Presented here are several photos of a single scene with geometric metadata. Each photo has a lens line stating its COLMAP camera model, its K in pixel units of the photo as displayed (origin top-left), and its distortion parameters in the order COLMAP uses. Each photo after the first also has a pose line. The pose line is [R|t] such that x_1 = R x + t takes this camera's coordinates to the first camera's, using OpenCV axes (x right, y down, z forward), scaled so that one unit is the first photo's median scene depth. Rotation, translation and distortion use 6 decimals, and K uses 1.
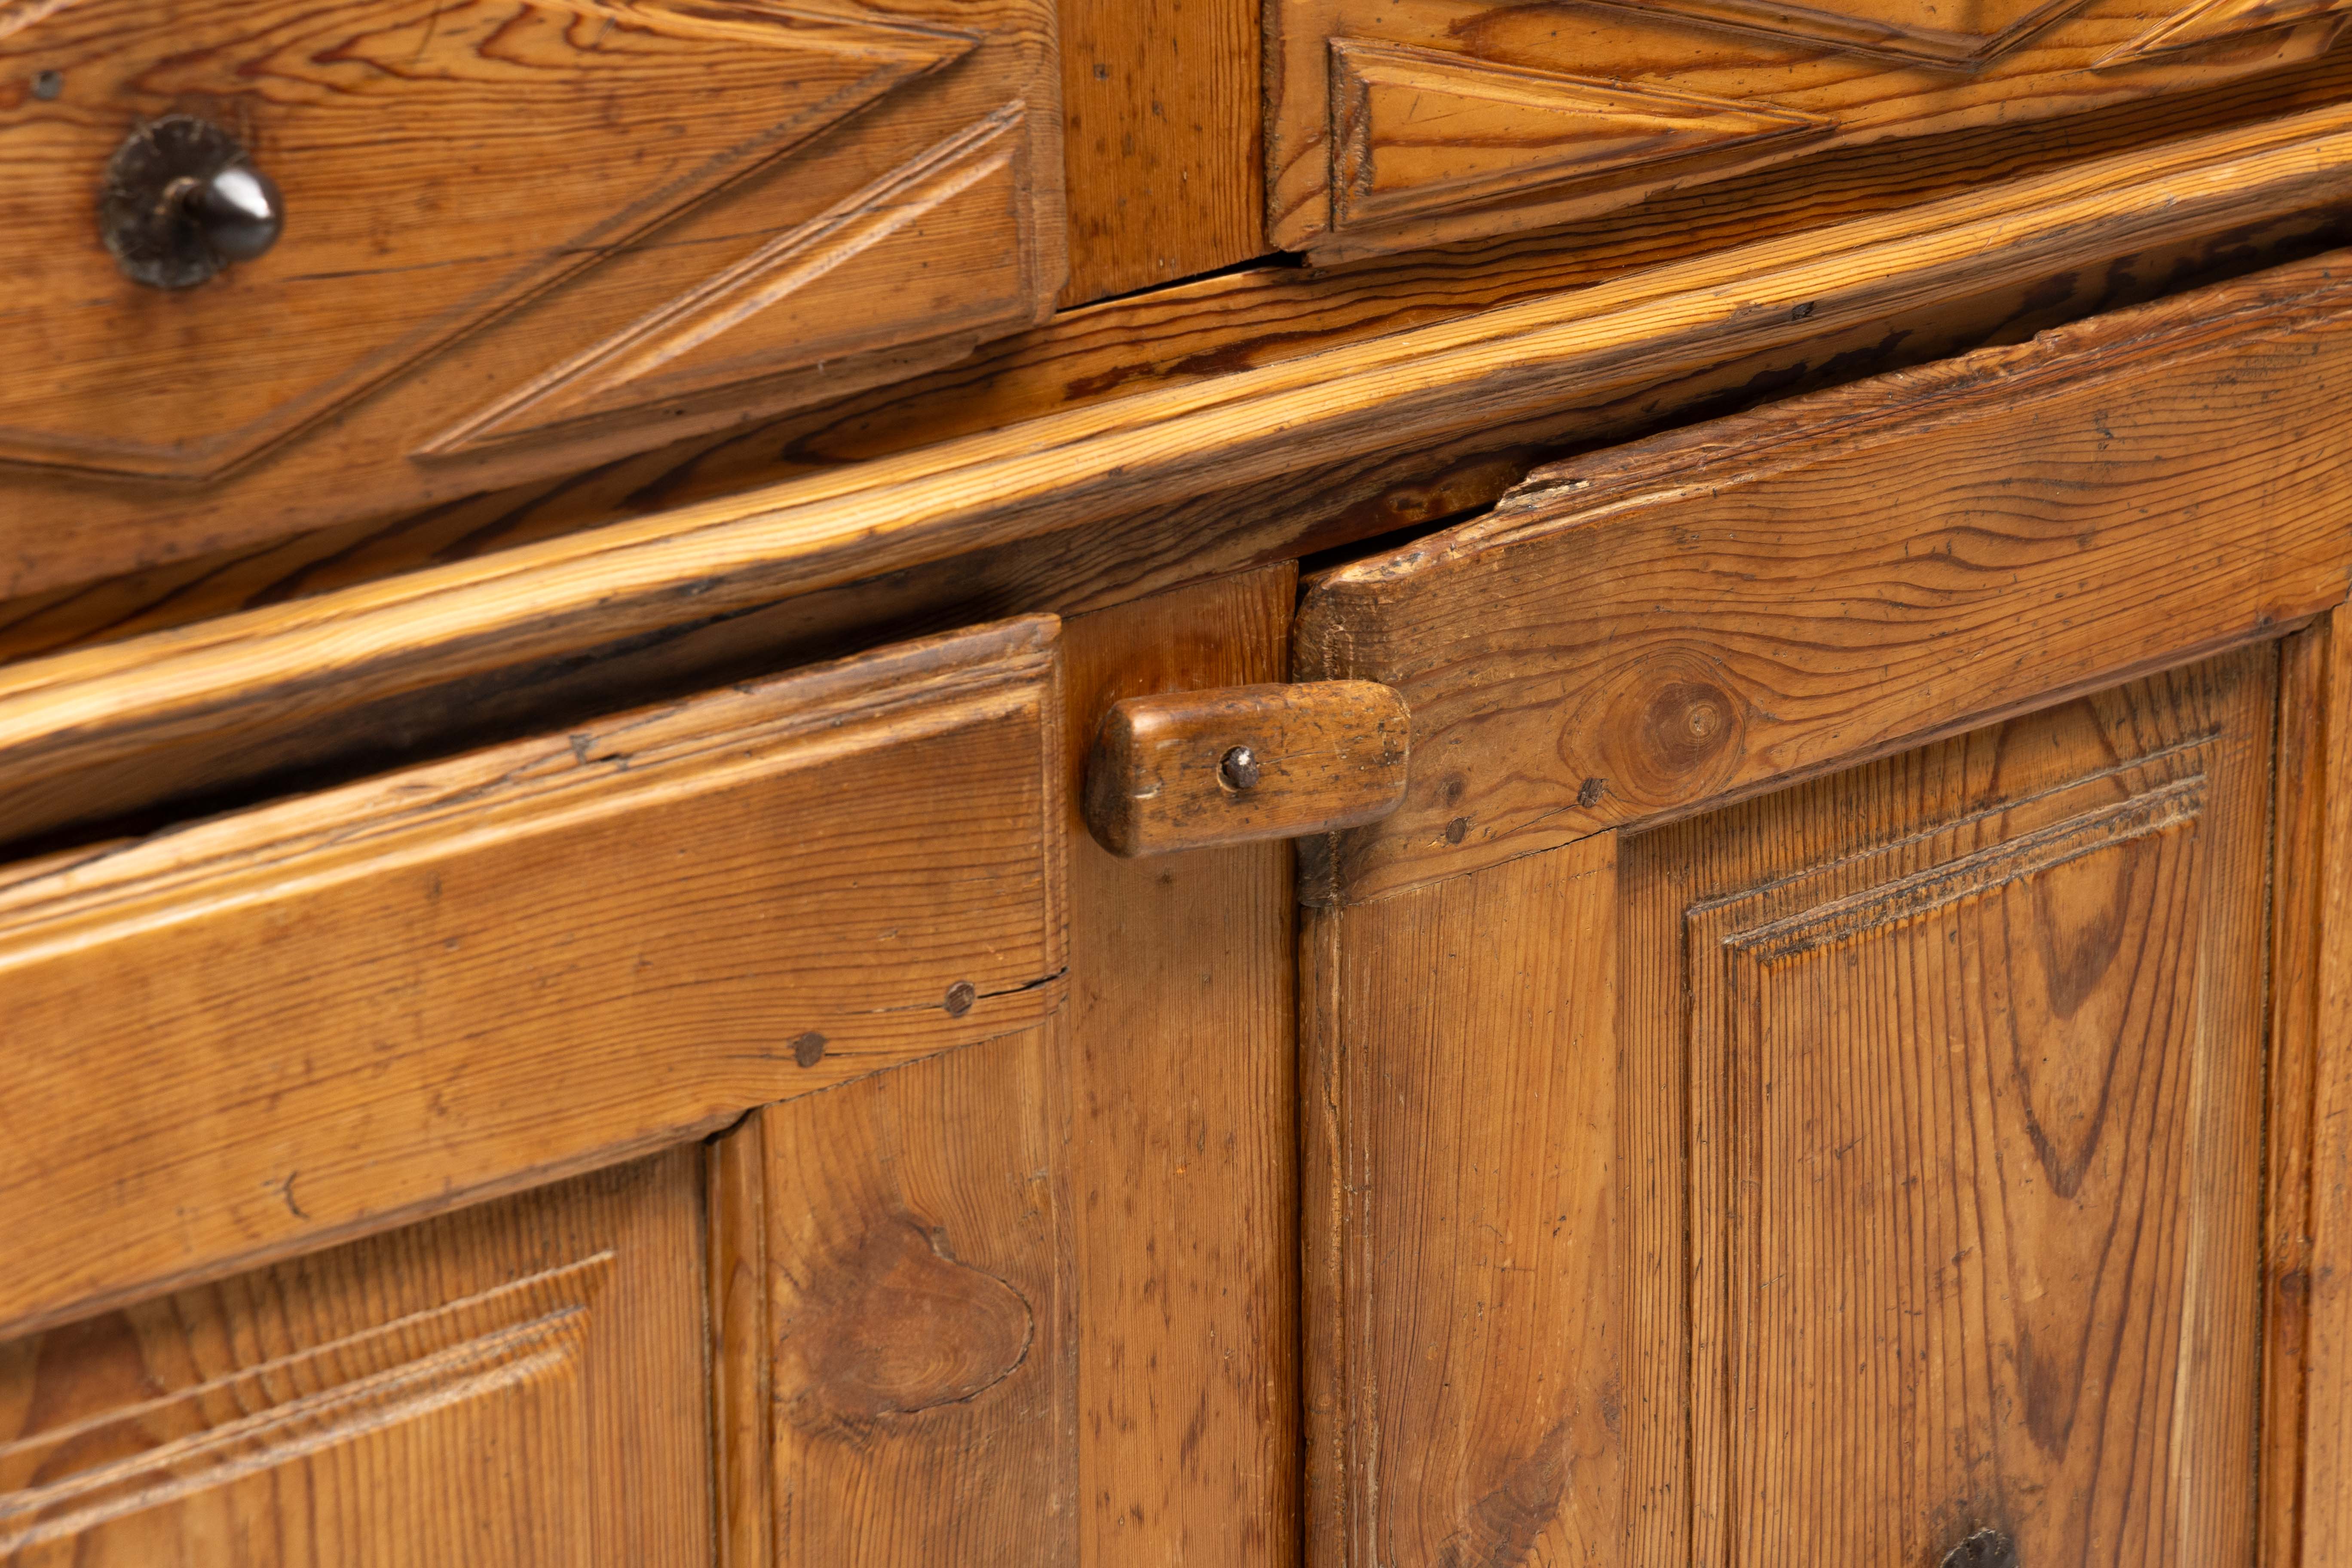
lens RADIAL K [[6550.4, 0, 1177.1], [0, 6550.4, 630.4], [0, 0, 1]] dist [0.017661, 1.111617]
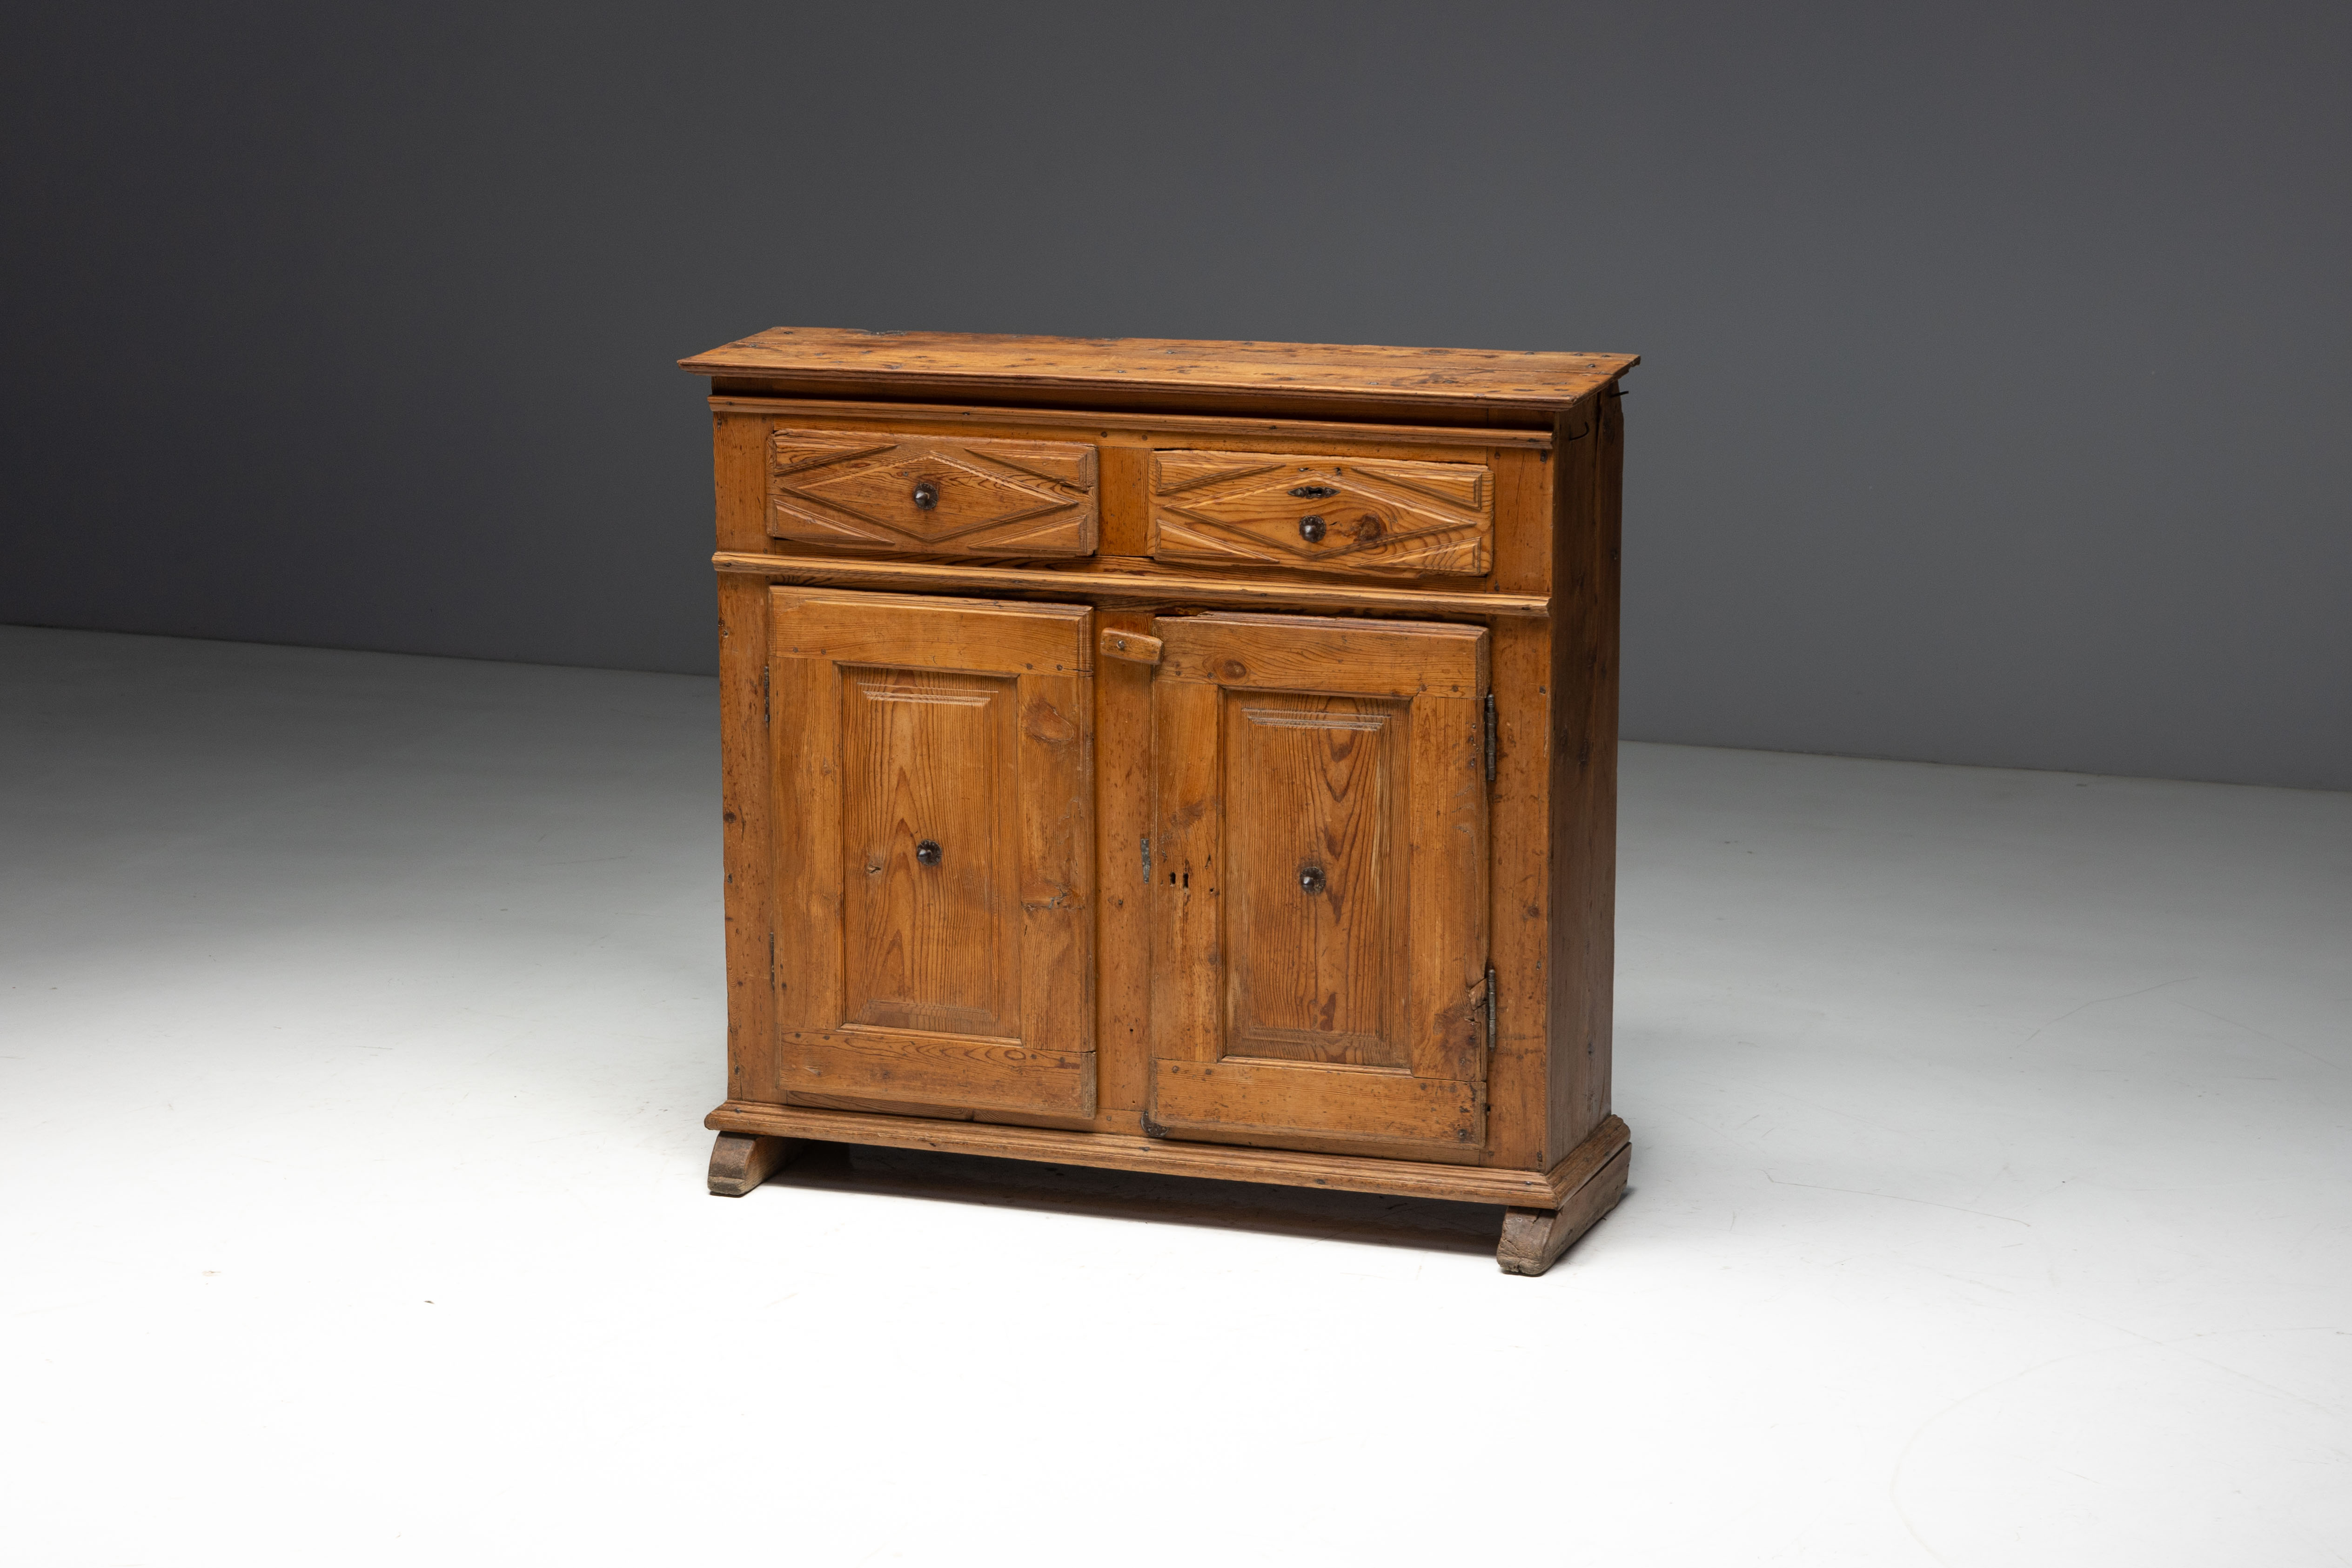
lens RADIAL K [[5726.2, 0, 1176.0], [0, 5726.2, 784.0], [0, 0, 1]] dist [-0.037236, -0.029764]
pose [[0.502538, 0.191697, -0.843035, 4.015347], [-0.259900, 0.963501, 0.064161, -0.182513], [0.824565, 0.186862, 0.534018, -1.483959]]
